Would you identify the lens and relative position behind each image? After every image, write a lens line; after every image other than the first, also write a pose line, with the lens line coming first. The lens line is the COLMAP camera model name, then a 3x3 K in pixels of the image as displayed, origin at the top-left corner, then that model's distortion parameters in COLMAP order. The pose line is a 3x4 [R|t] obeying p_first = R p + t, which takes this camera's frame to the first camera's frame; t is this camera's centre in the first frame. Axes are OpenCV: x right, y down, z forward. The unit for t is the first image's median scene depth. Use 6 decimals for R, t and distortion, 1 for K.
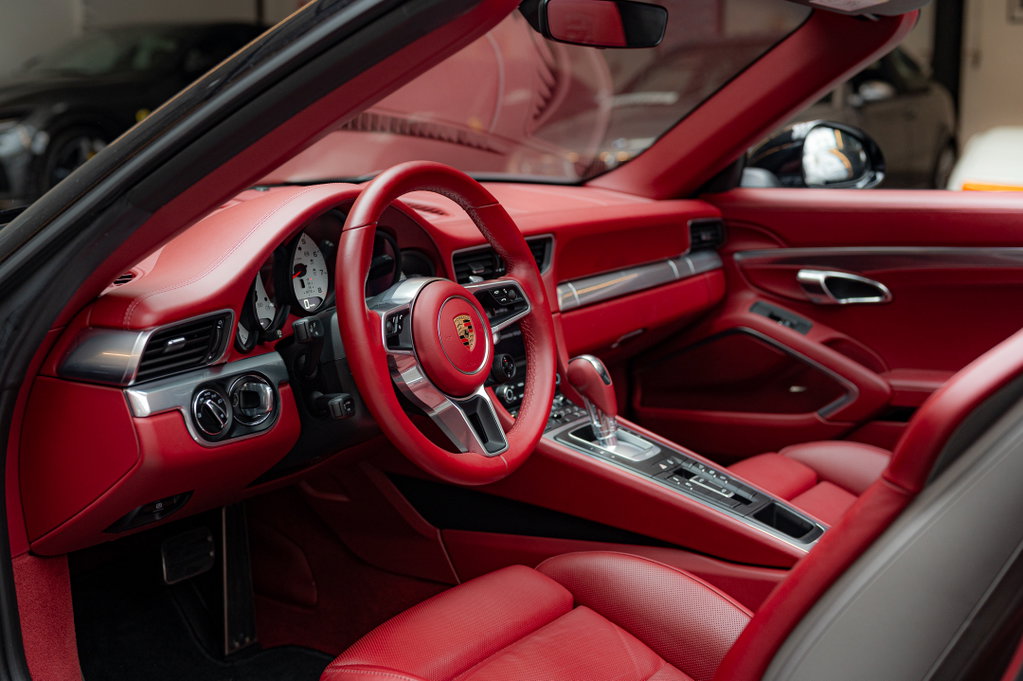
lens RADIAL K [[1463.2, 0, 514.1], [0, 1463.2, 340.9], [0, 0, 1]] dist [0.007211, 0.000000]
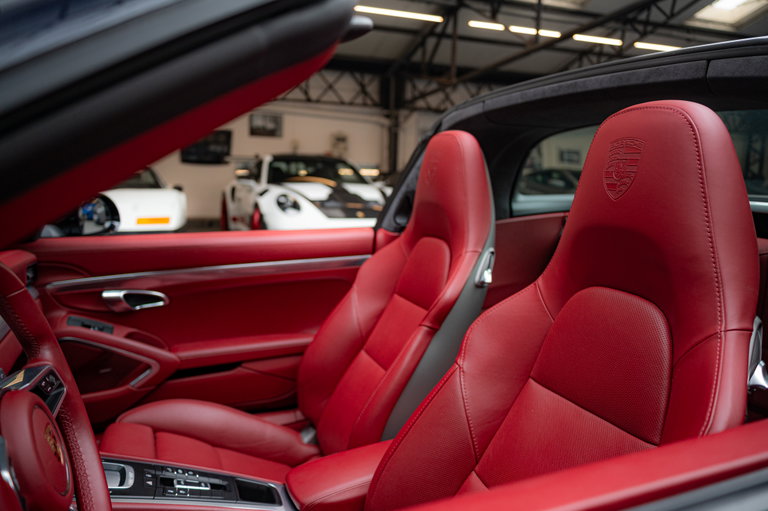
lens RADIAL K [[607.3, 0, 385.1], [0, 607.3, 241.3], [0, 0, 1]] dist [0.008507, 0.002105]
pose [[0.584066, -0.072229, 0.808486, -0.158851], [0.116014, 0.993235, 0.004923, -0.082723], [-0.803373, 0.090920, 0.588494, 0.488921]]
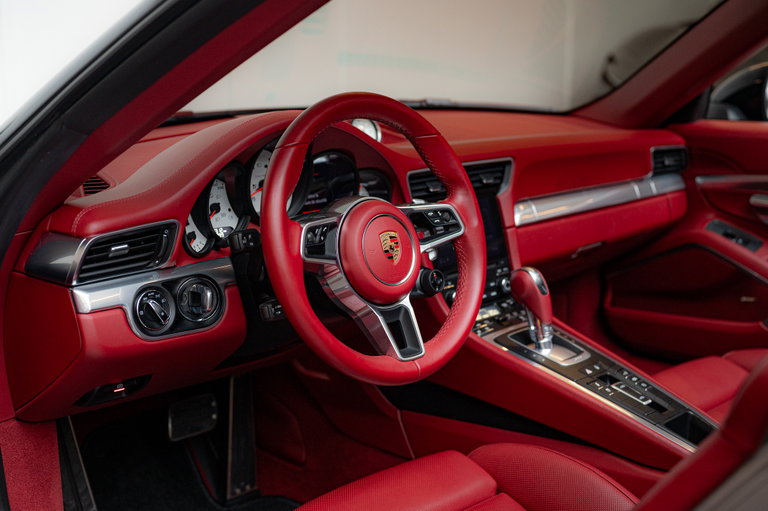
lens RADIAL K [[1098.5, 0, 383.6], [0, 1098.5, 253.4], [0, 0, 1]] dist [0.007211, 0.000000]
pose [[0.981048, 0.043713, -0.188771, 0.093908], [-0.038941, 0.998823, 0.028917, -0.019806], [0.189812, -0.021018, 0.981595, 0.141846]]
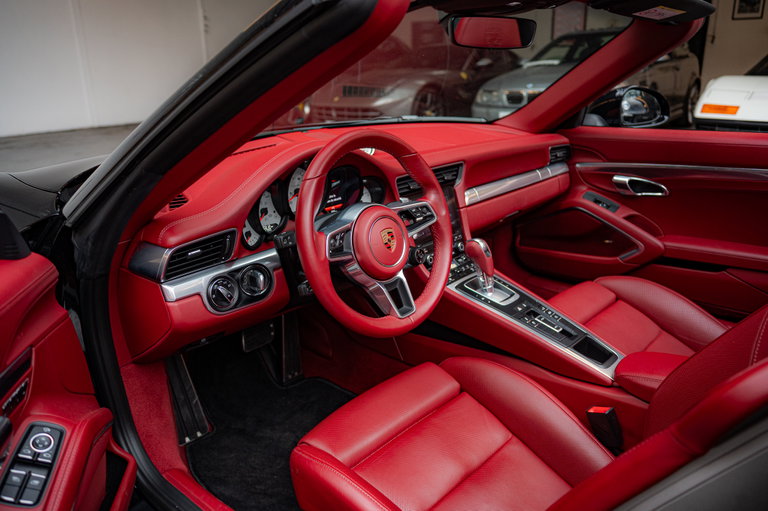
lens RADIAL K [[607.3, 0, 382.4], [0, 607.3, 257.4], [0, 0, 1]] dist [0.008507, 0.002105]
pose [[0.986098, 0.038237, -0.161706, 0.052592], [-0.013956, 0.988784, 0.148701, -0.066880], [0.165578, -0.144376, 0.975571, 0.280960]]
